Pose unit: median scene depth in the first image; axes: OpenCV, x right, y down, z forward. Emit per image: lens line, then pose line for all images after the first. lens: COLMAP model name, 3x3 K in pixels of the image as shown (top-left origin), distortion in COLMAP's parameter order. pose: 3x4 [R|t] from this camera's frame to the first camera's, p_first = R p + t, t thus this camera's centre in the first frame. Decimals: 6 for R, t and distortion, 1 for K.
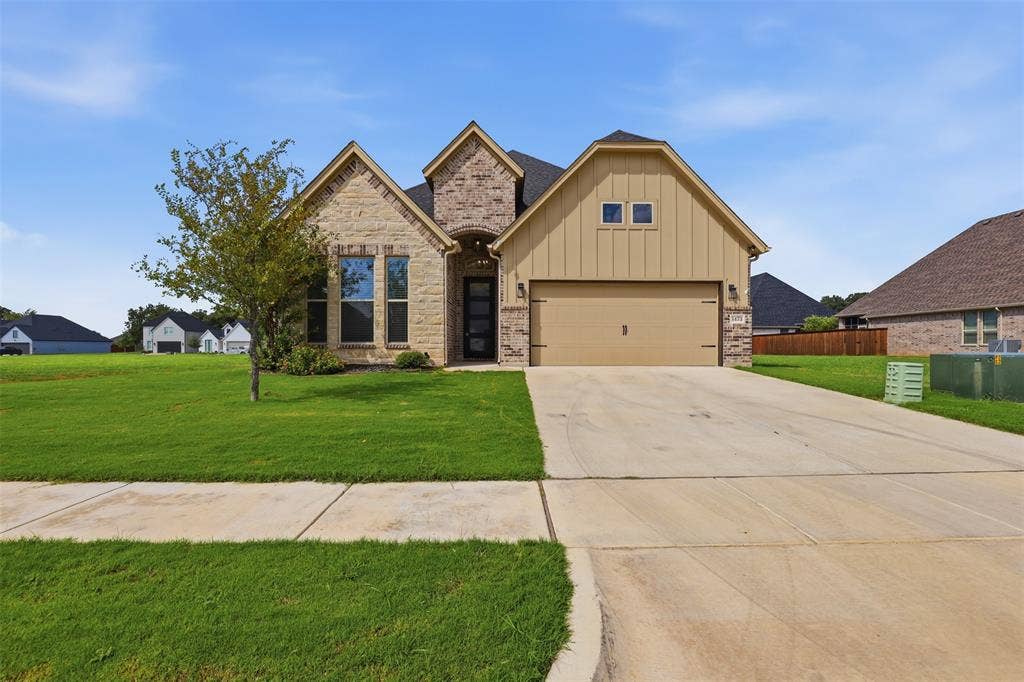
lens RADIAL K [[466.0, 0, 516.4], [0, 466.0, 342.6], [0, 0, 1]] dist [0.000181, 0.000085]
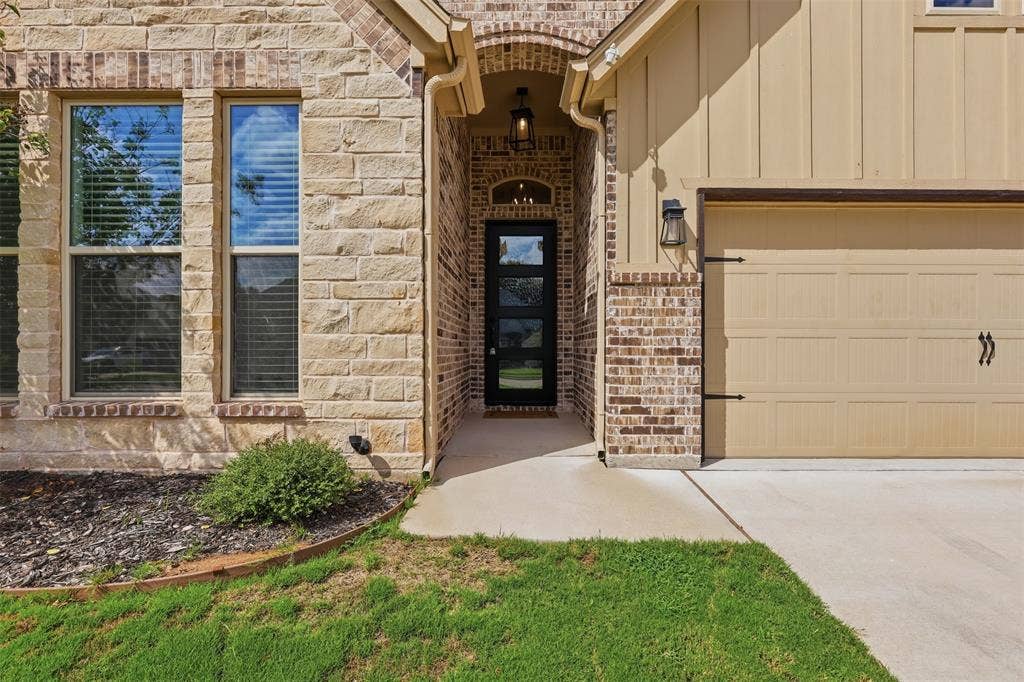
lens RADIAL K [[466.0, 0, 516.4], [0, 466.0, 342.6], [0, 0, 1]] dist [0.000181, 0.000085]
pose [[0.999524, 0.000211, -0.030865, -0.088565], [-0.000269, 0.999998, -0.001861, -0.032046], [0.030865, 0.001868, 0.999522, 0.707634]]
